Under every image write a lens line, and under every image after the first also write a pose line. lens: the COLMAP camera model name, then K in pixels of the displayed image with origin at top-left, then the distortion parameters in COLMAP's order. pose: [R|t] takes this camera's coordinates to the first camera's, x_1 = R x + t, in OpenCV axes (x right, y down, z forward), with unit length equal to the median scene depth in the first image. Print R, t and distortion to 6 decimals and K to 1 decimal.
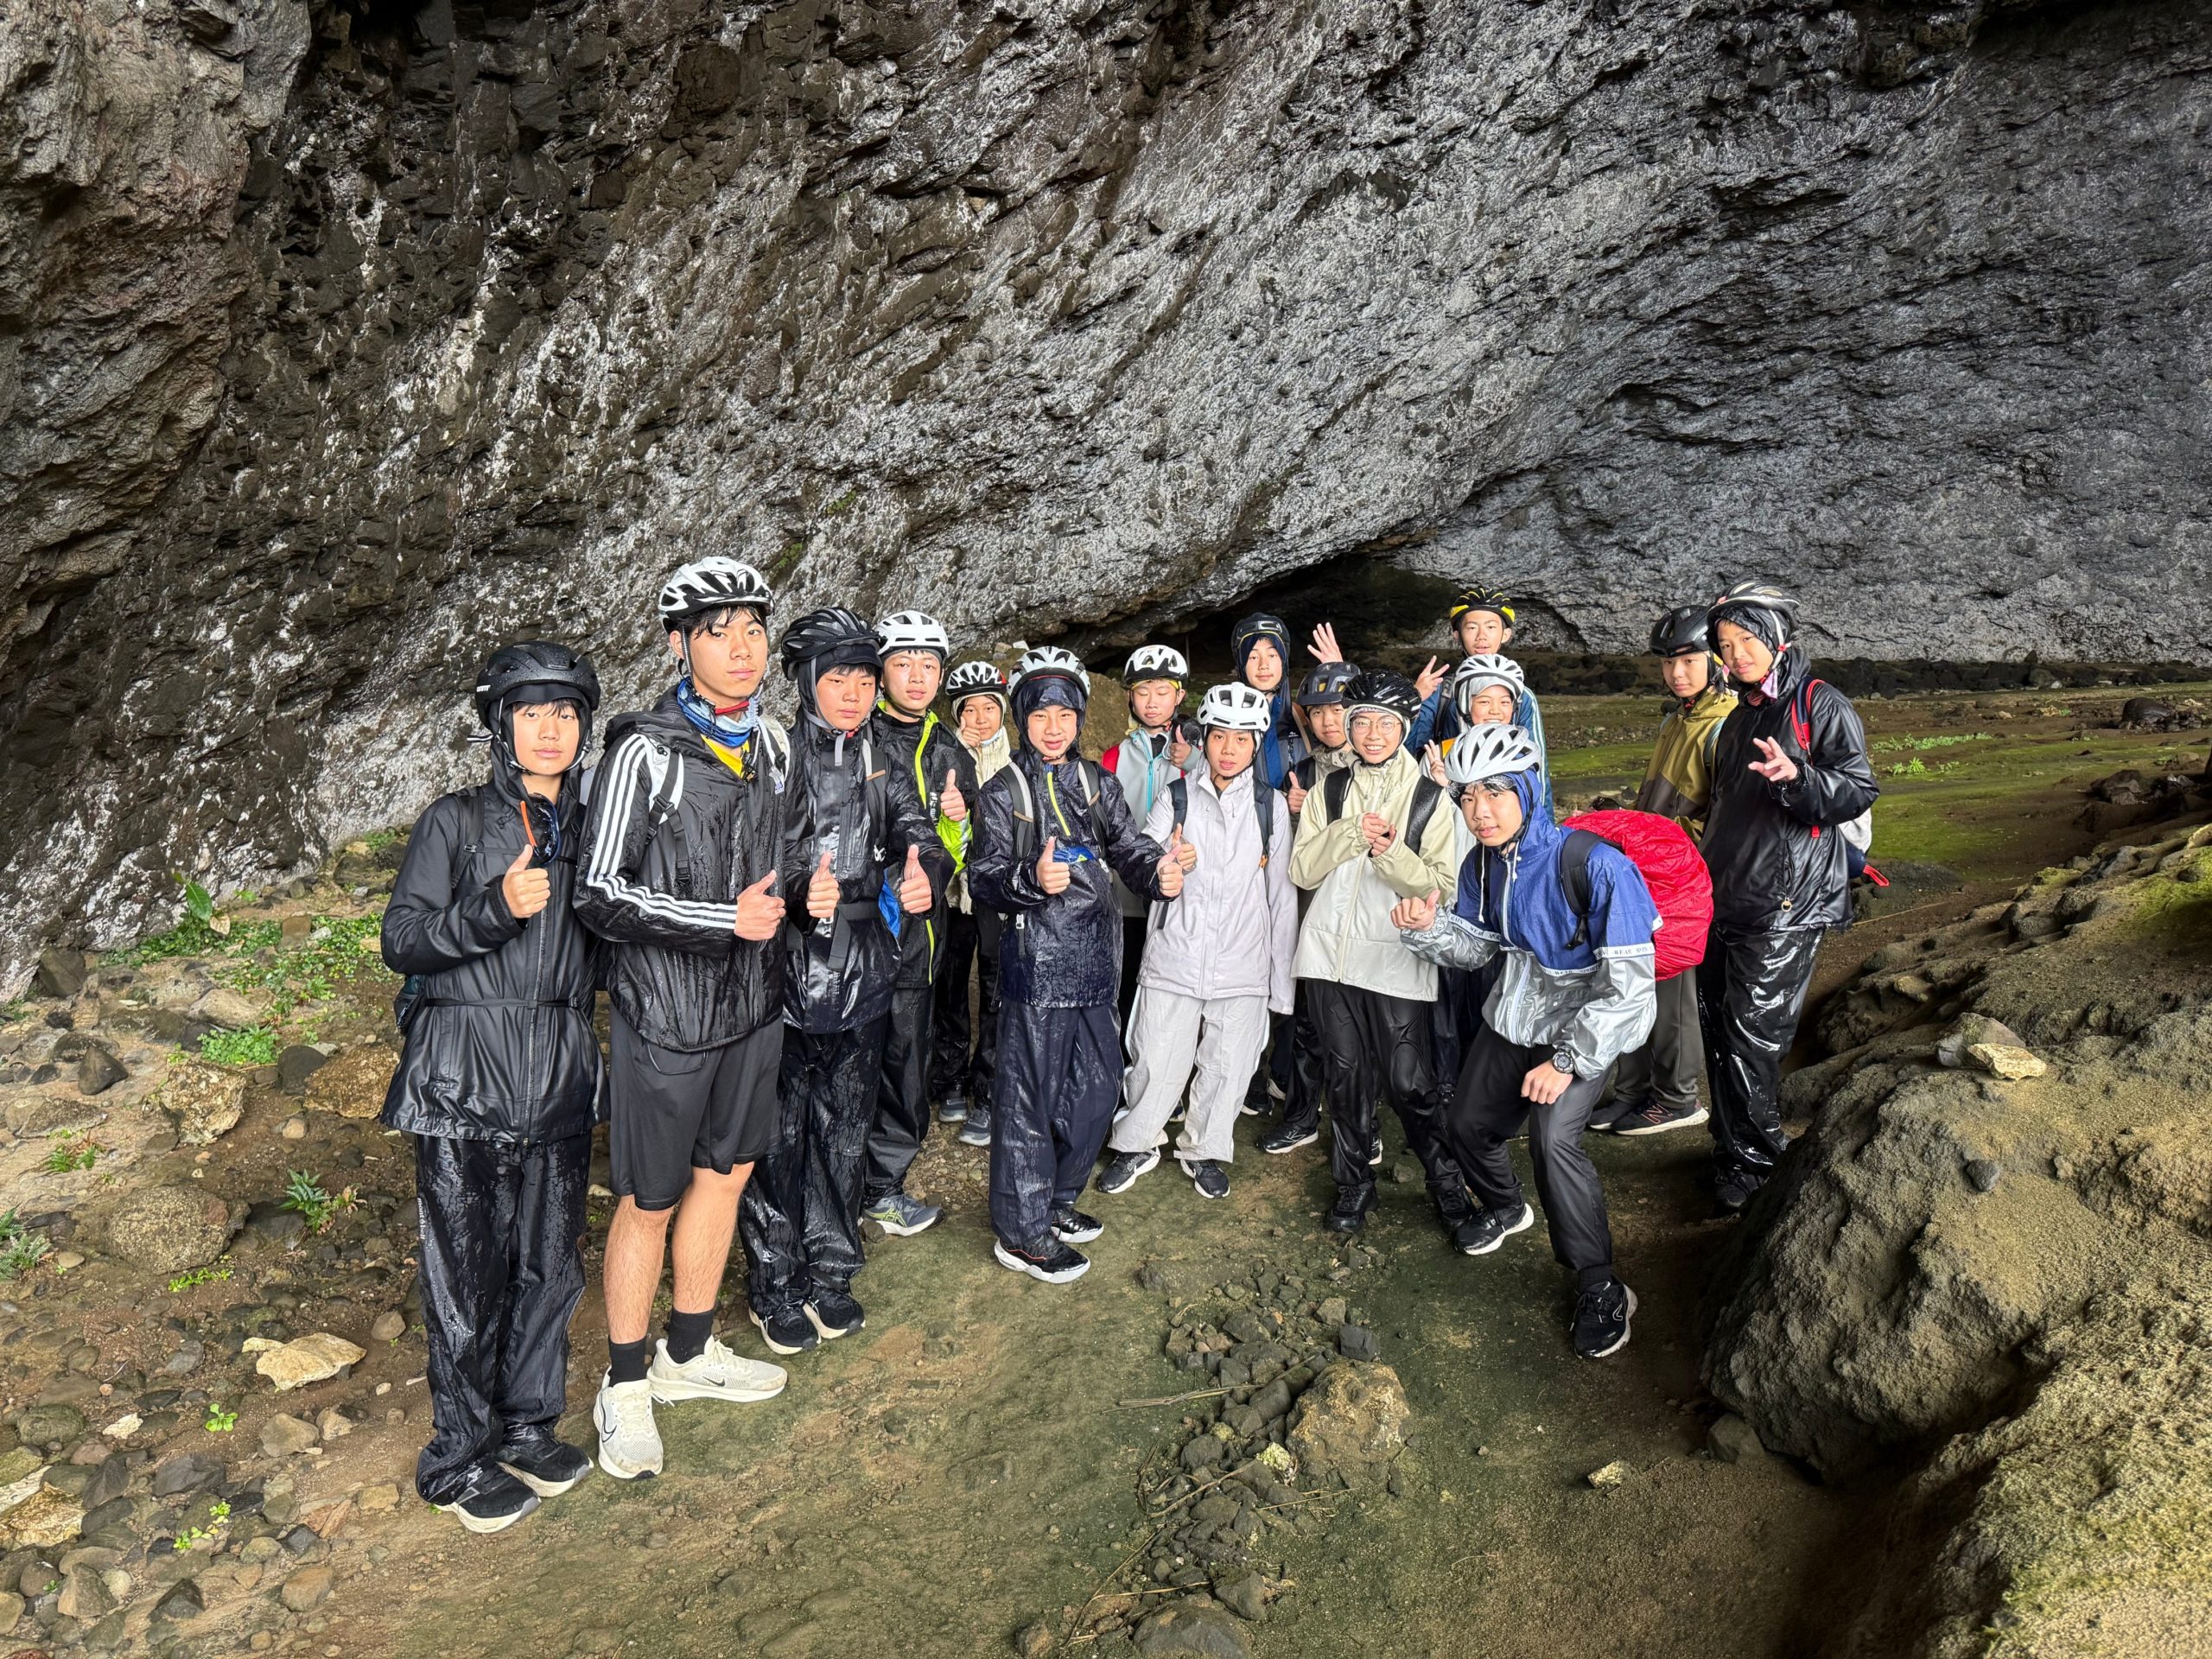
lens RADIAL K [[1605.3, 0, 1106.0], [0, 1605.3, 829.5], [0, 0, 1]] dist [-0.003931, -0.002466]
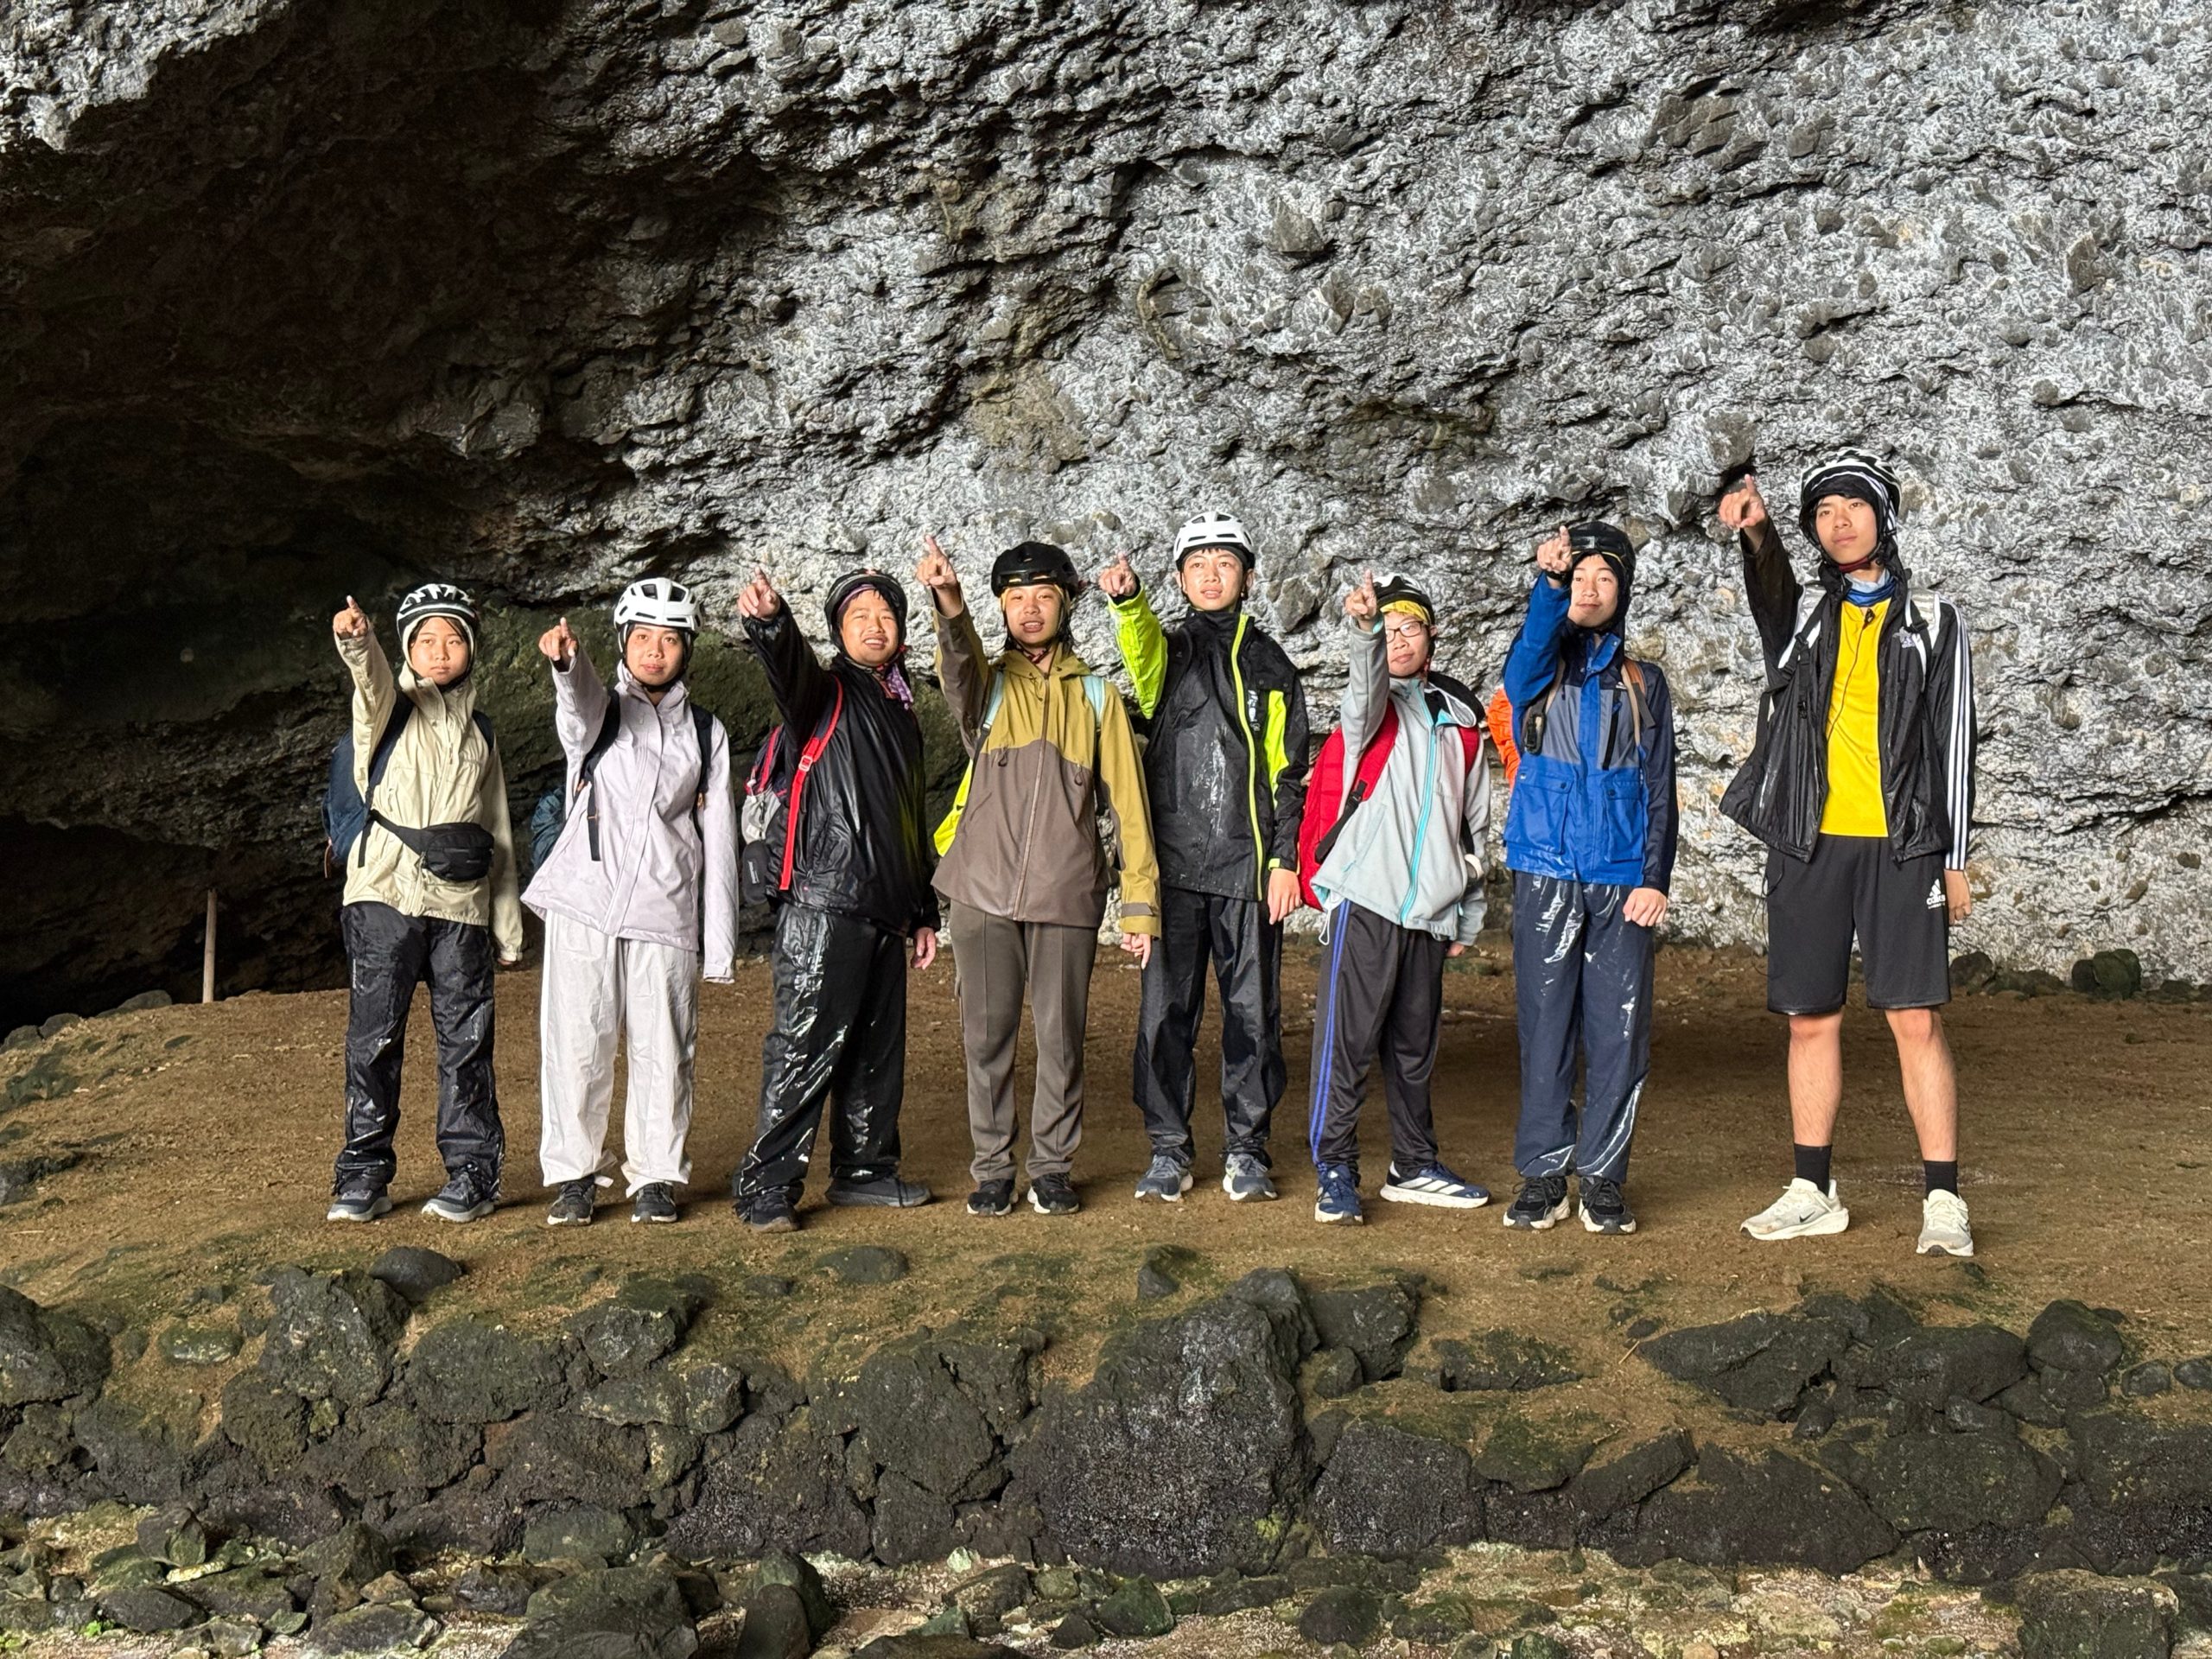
lens RADIAL K [[3067.7, 0, 1106.5], [0, 3067.7, 838.4], [0, 0, 1]] dist [0.200140, -0.421548]
pose [[0.911598, -0.003440, -0.411069, 0.458183], [-0.035222, 0.995634, -0.086441, -0.095086], [0.409572, 0.093278, 0.907497, 0.608323]]
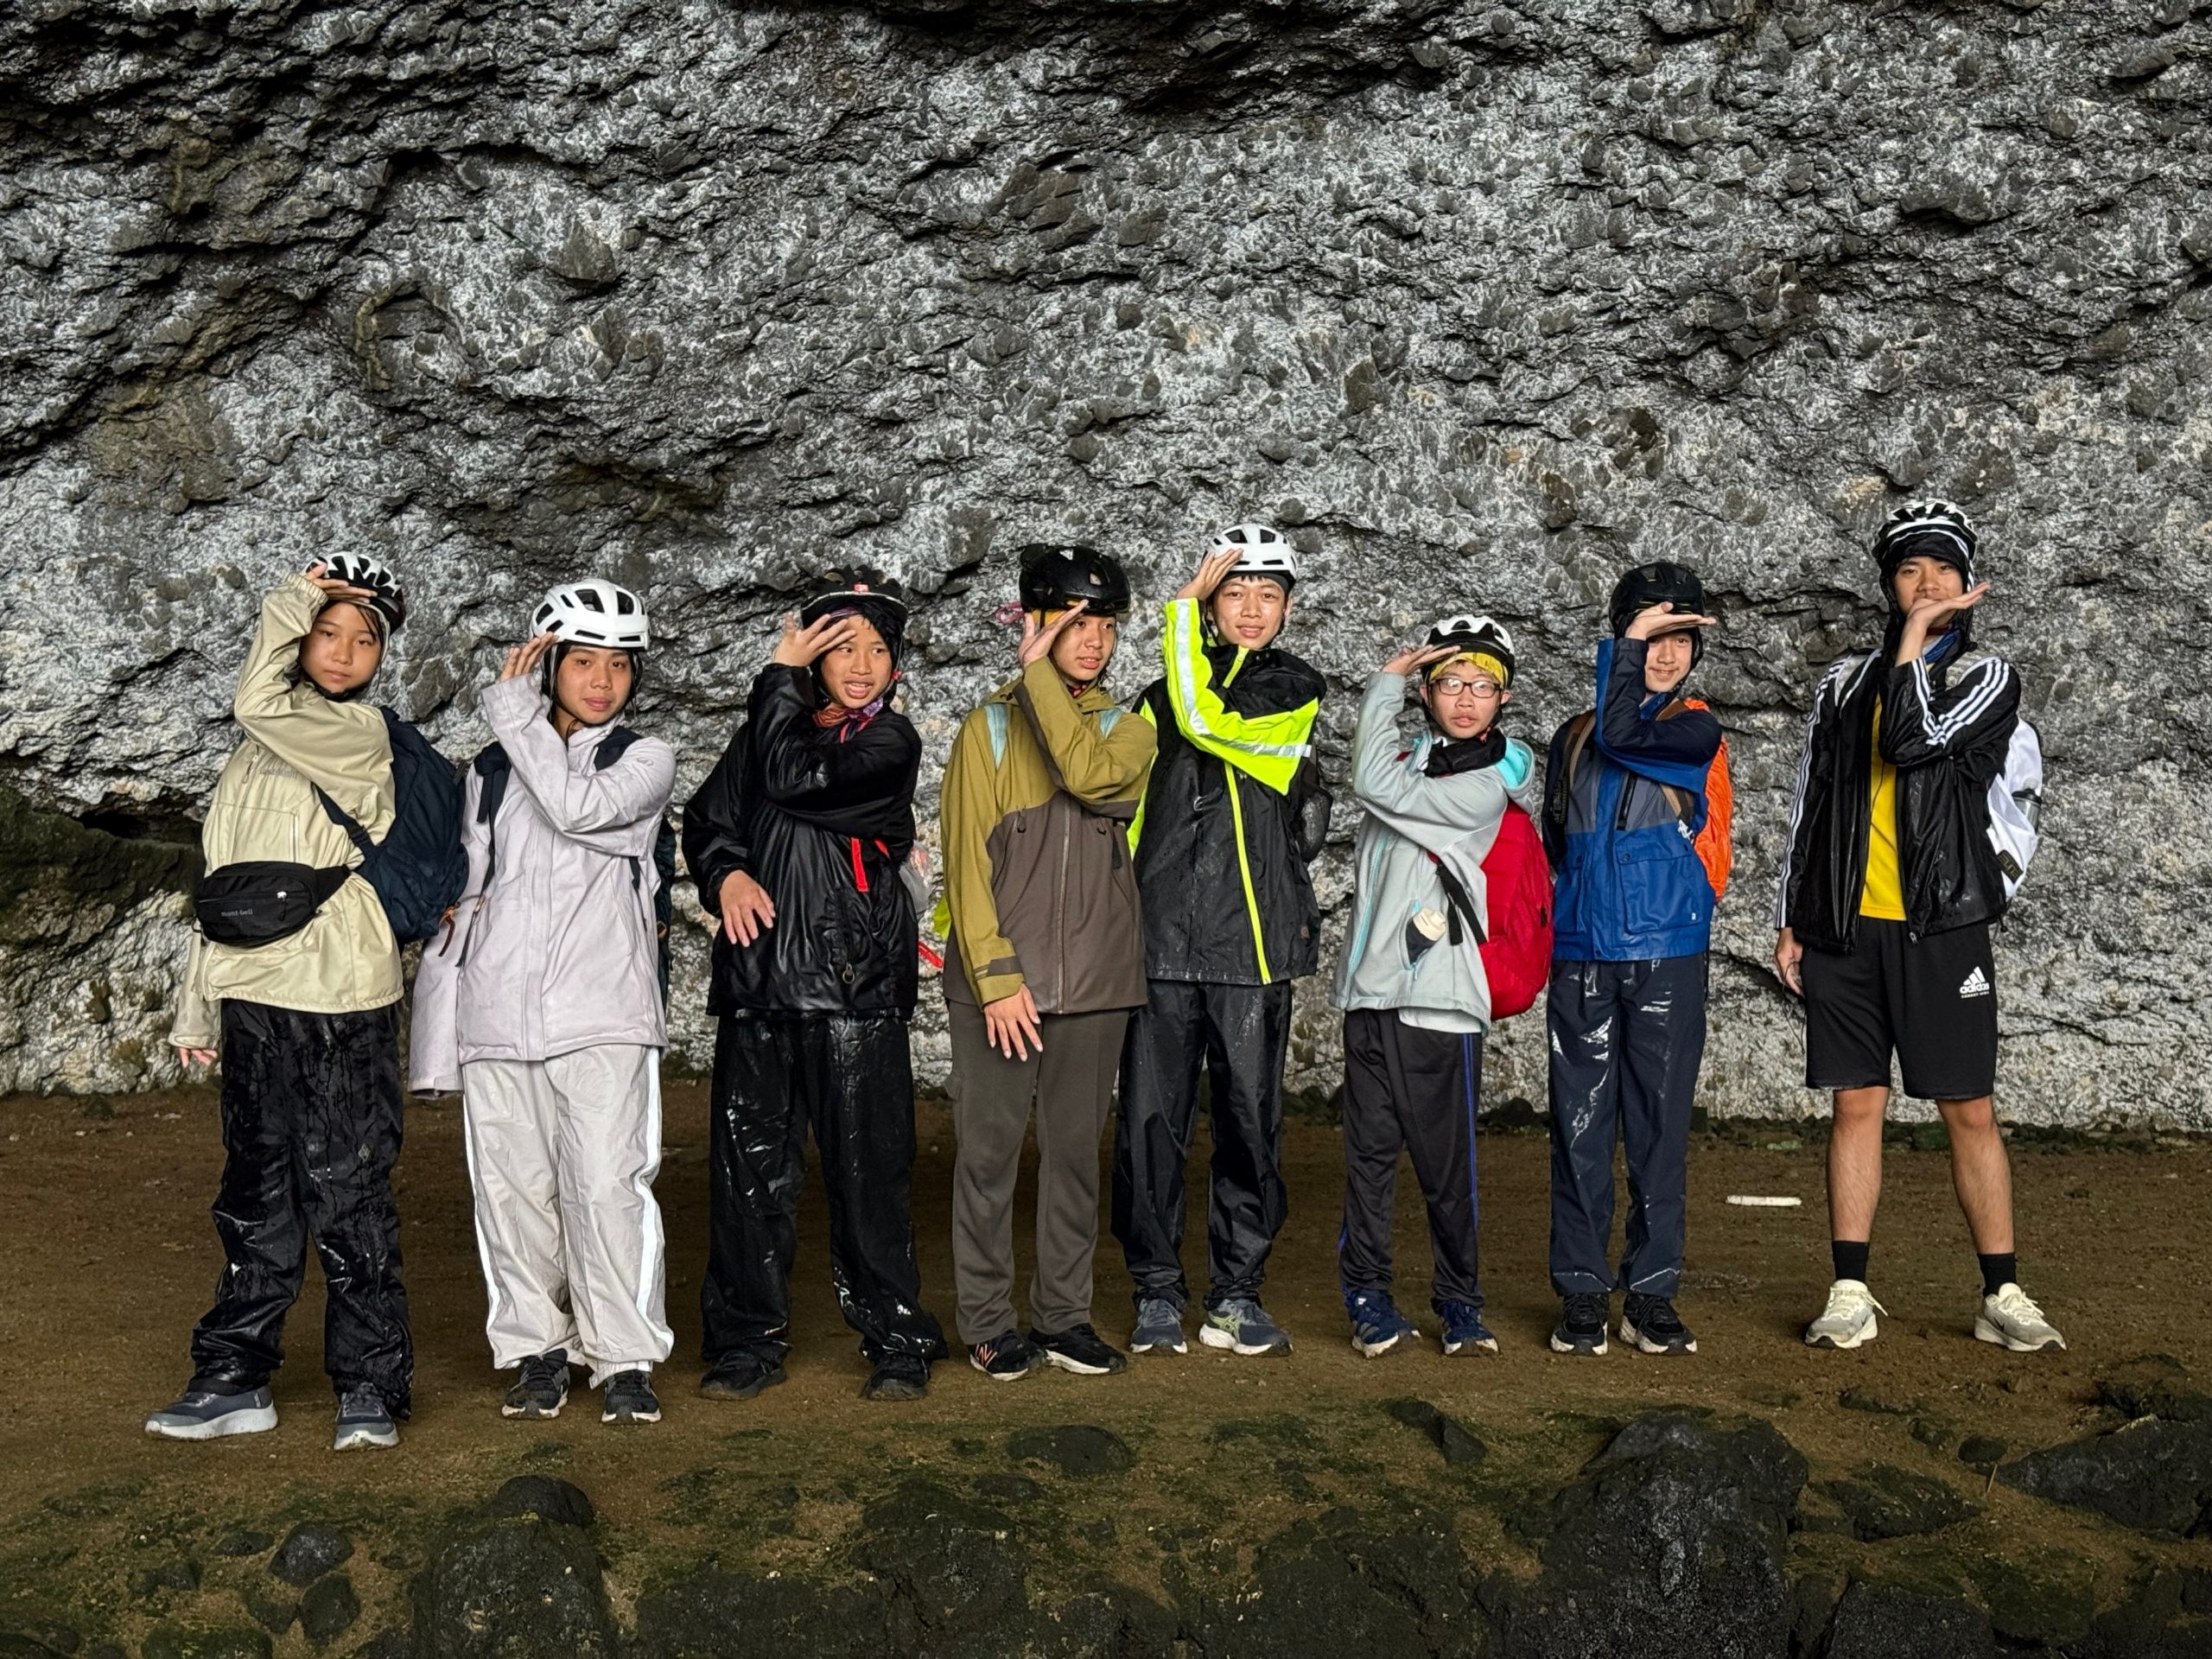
lens RADIAL K [[3067.7, 0, 1106.5], [0, 3067.7, 838.4], [0, 0, 1]] dist [0.200140, -0.421548]
pose [[0.993078, -0.003347, 0.117413, 0.329092], [0.020211, 0.989553, -0.142743, -0.092121], [-0.115709, 0.144128, 0.982771, 0.632235]]
